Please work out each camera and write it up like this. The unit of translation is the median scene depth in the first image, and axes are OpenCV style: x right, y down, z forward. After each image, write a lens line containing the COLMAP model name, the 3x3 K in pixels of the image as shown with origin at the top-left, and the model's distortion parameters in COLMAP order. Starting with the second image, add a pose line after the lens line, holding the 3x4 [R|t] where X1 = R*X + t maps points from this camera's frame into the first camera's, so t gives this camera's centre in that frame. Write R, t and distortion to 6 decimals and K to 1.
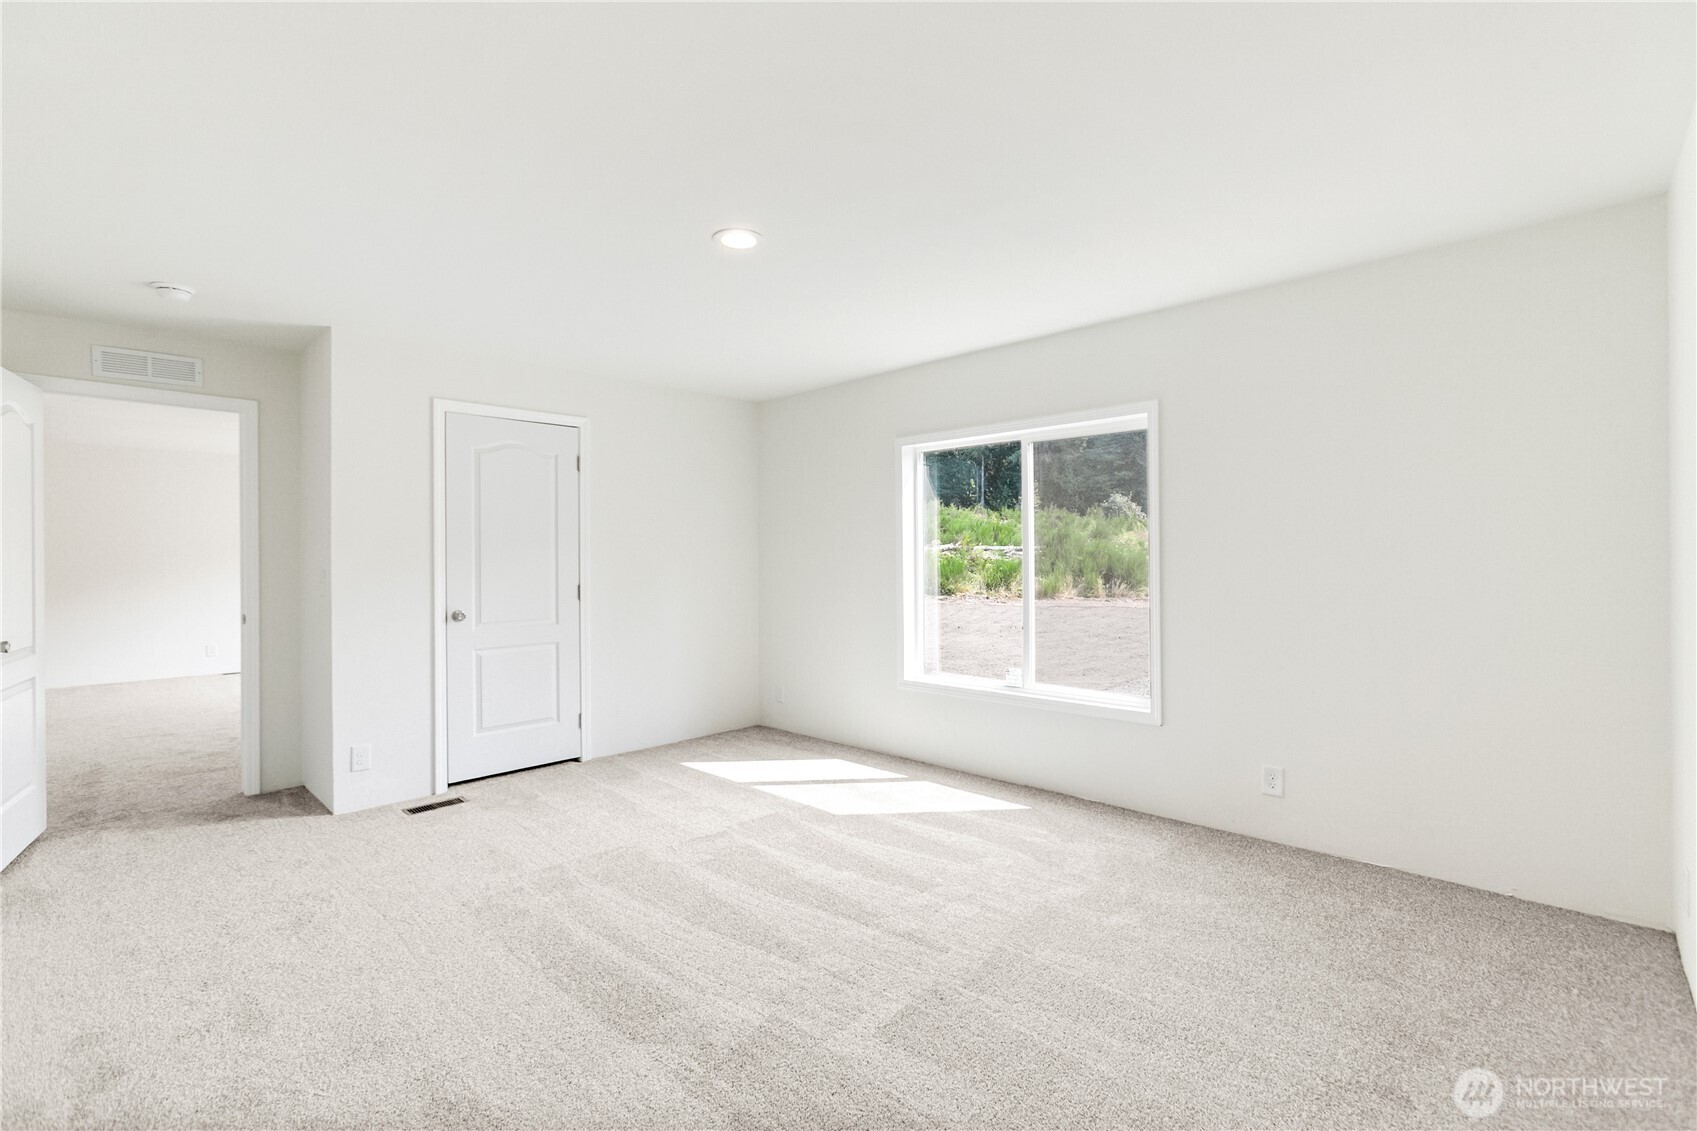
lens RADIAL K [[767.1, 0, 853.9], [0, 767.1, 557.0], [0, 0, 1]] dist [0.019050, 0.000365]
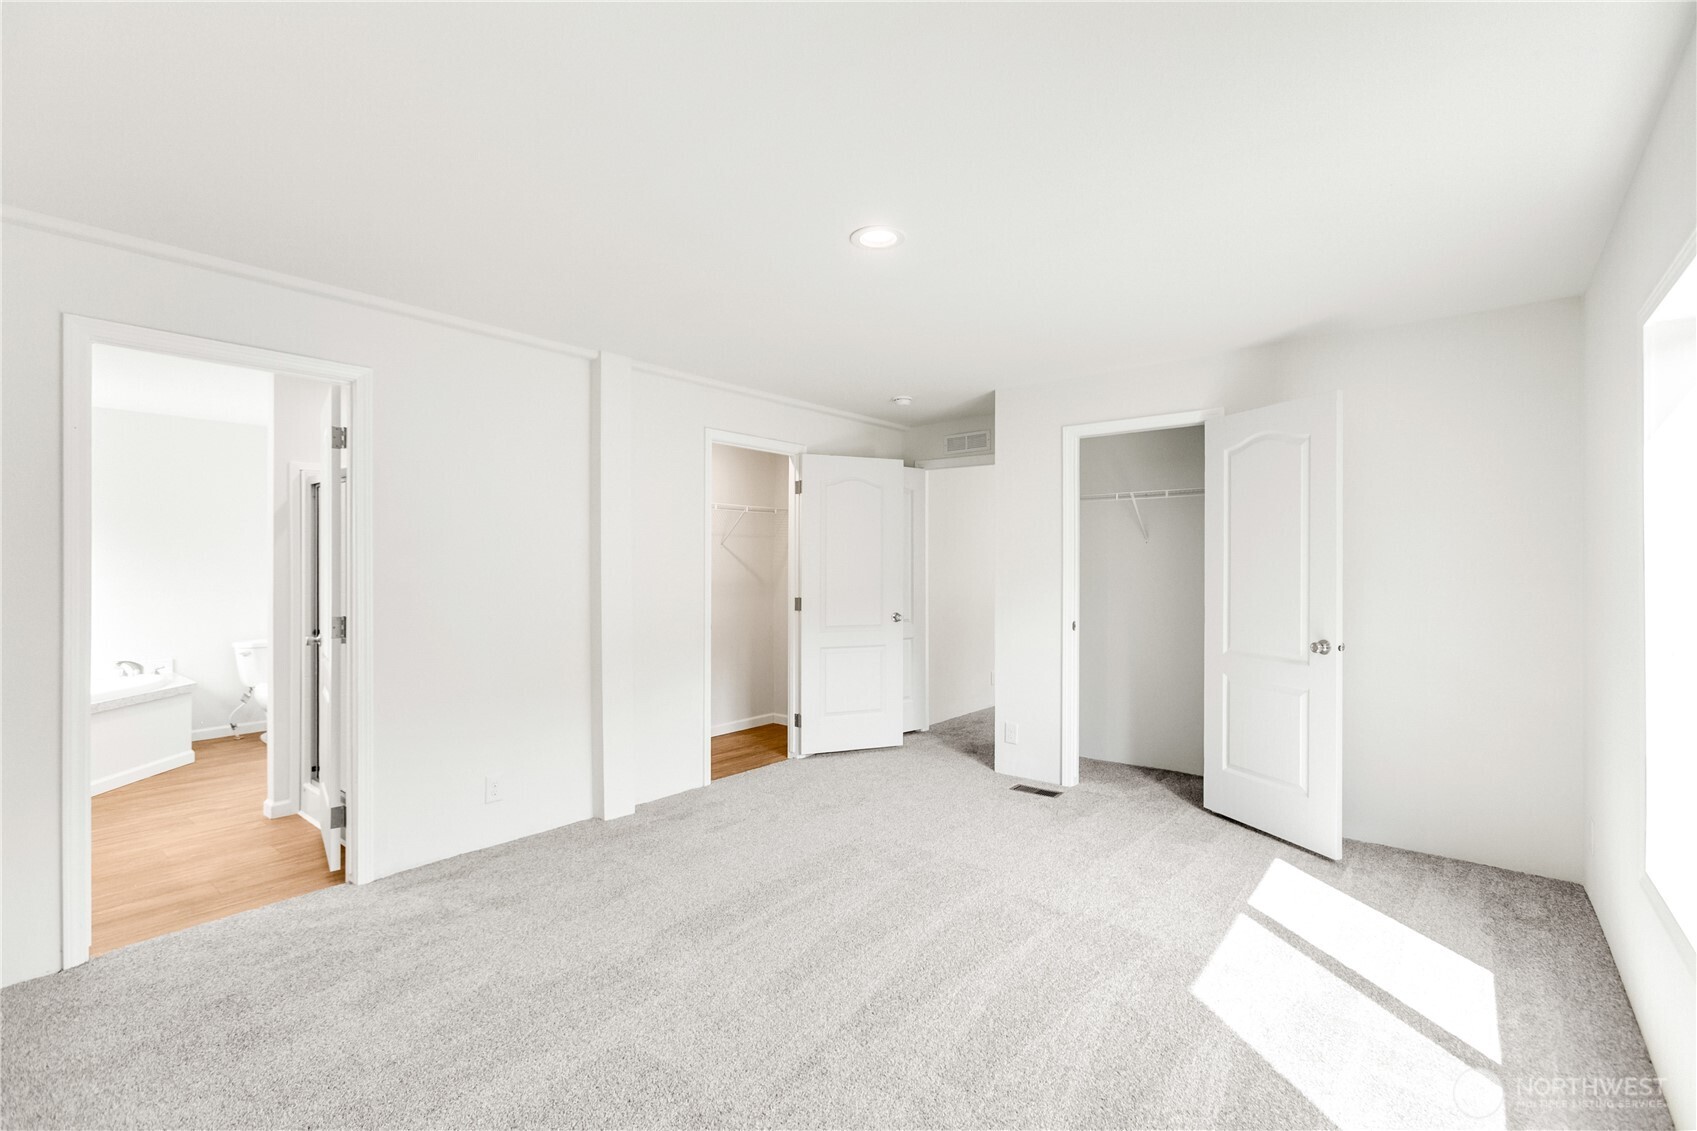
lens RADIAL K [[767.1, 0, 846.3], [0, 767.1, 567.9], [0, 0, 1]] dist [0.019050, 0.000365]
pose [[0.072507, 0.006253, -0.997348, 0.586698], [-0.004332, 0.999973, 0.005954, -0.009658], [0.997358, 0.003889, 0.072532, 0.673184]]
